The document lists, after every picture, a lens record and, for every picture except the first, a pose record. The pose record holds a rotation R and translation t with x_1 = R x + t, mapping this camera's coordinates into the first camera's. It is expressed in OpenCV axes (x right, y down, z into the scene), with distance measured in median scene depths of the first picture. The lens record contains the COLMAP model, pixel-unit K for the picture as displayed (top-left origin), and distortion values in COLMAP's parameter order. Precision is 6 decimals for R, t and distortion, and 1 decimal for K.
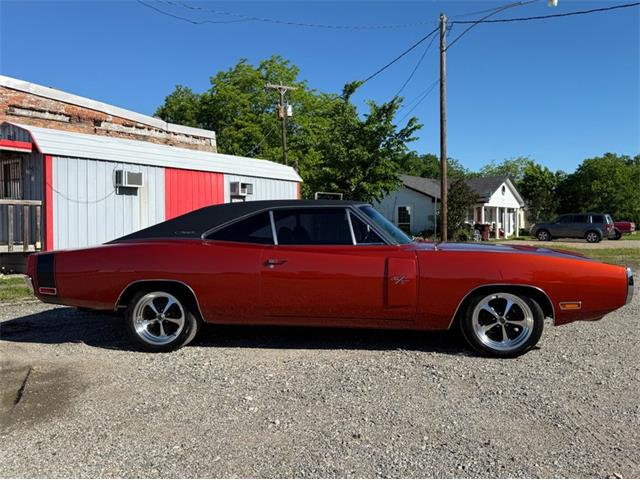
lens RADIAL K [[546.4, 0, 320.2], [0, 546.4, 237.6], [0, 0, 1]] dist [0.032291, -0.083065]
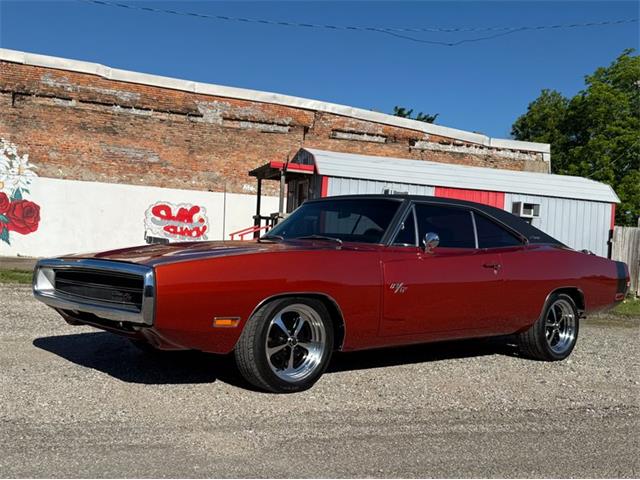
lens RADIAL K [[657.5, 0, 312.2], [0, 657.5, 236.2], [0, 0, 1]] dist [0.058574, 0.000000]
pose [[0.816167, 0.040290, -0.576410, 0.138626], [-0.070705, 0.997033, -0.030424, 0.008596], [0.573475, 0.065586, 0.816594, -0.062770]]
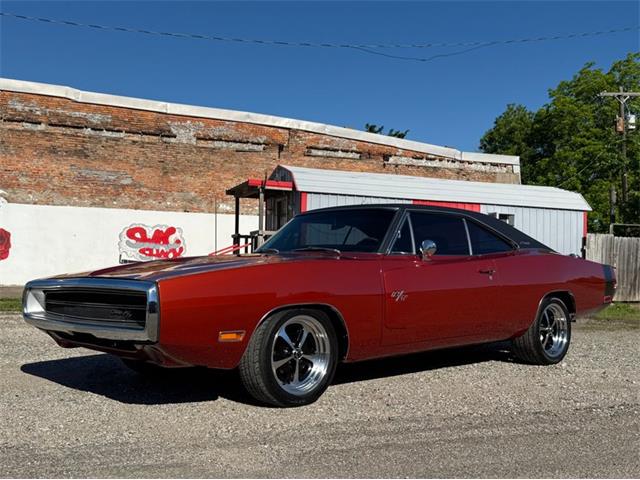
lens RADIAL K [[657.5, 0, 321.0], [0, 657.5, 238.0], [0, 0, 1]] dist [0.058574, 0.000000]
pose [[0.846082, -0.001431, -0.533052, 0.132259], [-0.035101, 0.997676, -0.058392, 0.010941], [0.531897, 0.068115, 0.844065, -0.064918]]
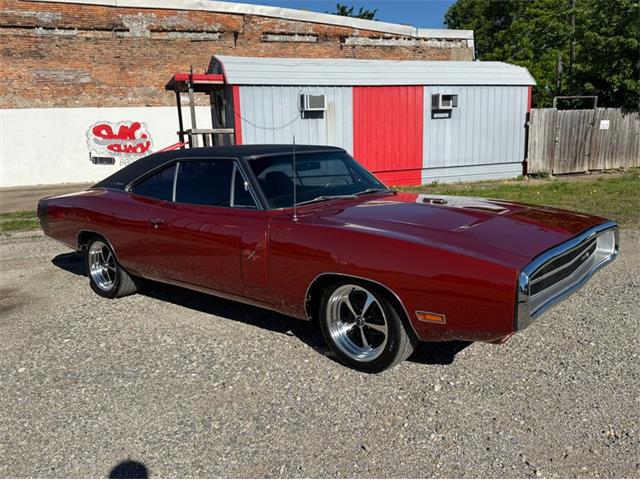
lens RADIAL K [[546.4, 0, 319.9], [0, 546.4, 242.3], [0, 0, 1]] dist [0.032291, -0.083065]
pose [[0.849132, 0.073026, -0.523108, 0.119310], [0.022309, 0.984553, 0.173658, -0.014870], [0.527709, -0.159128, 0.834387, 0.066760]]
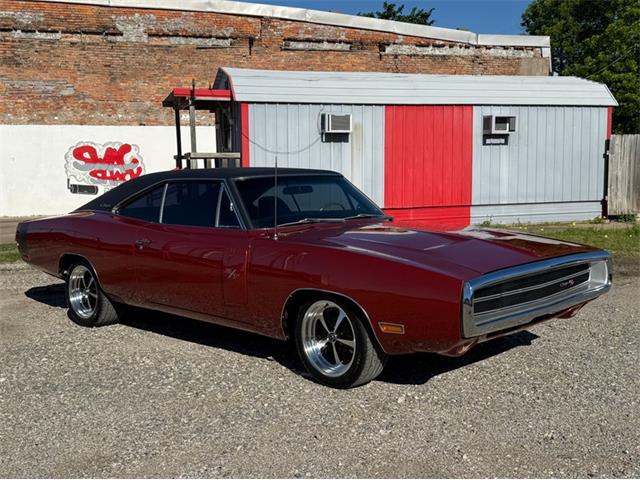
lens RADIAL K [[726.7, 0, 318.7], [0, 726.7, 237.0], [0, 0, 1]] dist [0.031282, 0.000000]
pose [[0.816927, 0.043267, -0.575115, 0.159137], [0.003380, 0.996806, 0.079792, -0.011888], [0.576731, -0.067128, 0.814172, 0.032868]]
